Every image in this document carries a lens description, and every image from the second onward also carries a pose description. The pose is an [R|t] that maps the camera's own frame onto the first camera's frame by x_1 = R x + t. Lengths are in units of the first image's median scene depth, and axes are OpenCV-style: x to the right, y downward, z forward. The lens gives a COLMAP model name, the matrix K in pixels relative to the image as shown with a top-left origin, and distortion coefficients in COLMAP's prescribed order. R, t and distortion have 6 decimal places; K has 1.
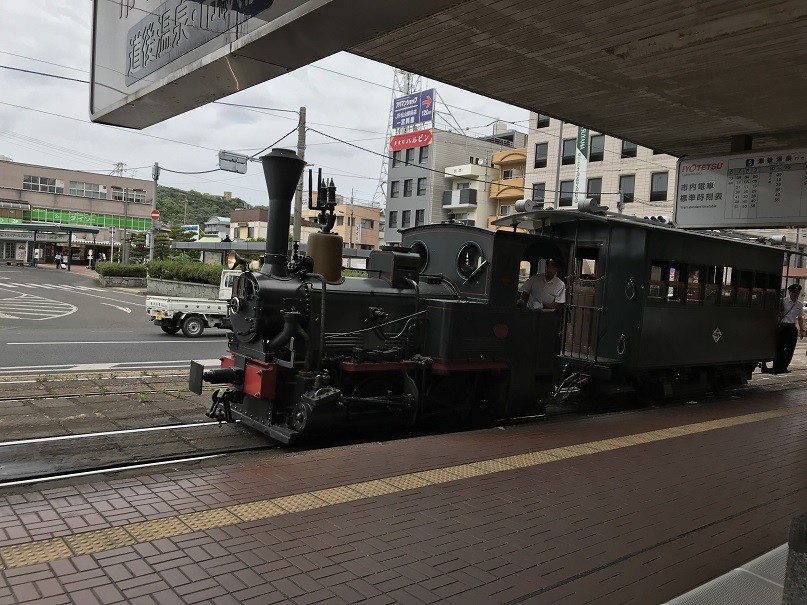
lens RADIAL K [[671.3, 0, 403.5], [0, 671.3, 302.5], [0, 0, 1]] dist [-0.002402, -0.002079]
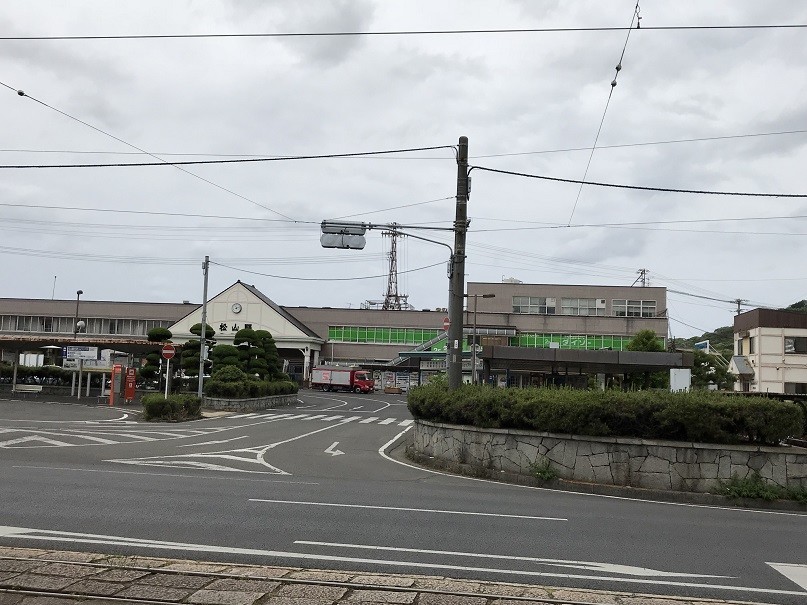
lens RADIAL K [[861.1, 0, 403.5], [0, 861.1, 302.5], [0, 0, 1]] dist [-0.001111, -0.001684]
pose [[0.674582, -0.099287, -0.731493, 0.153424], [-0.029842, 0.986436, -0.161410, 0.001890], [0.737597, 0.130714, 0.662469, 0.157718]]
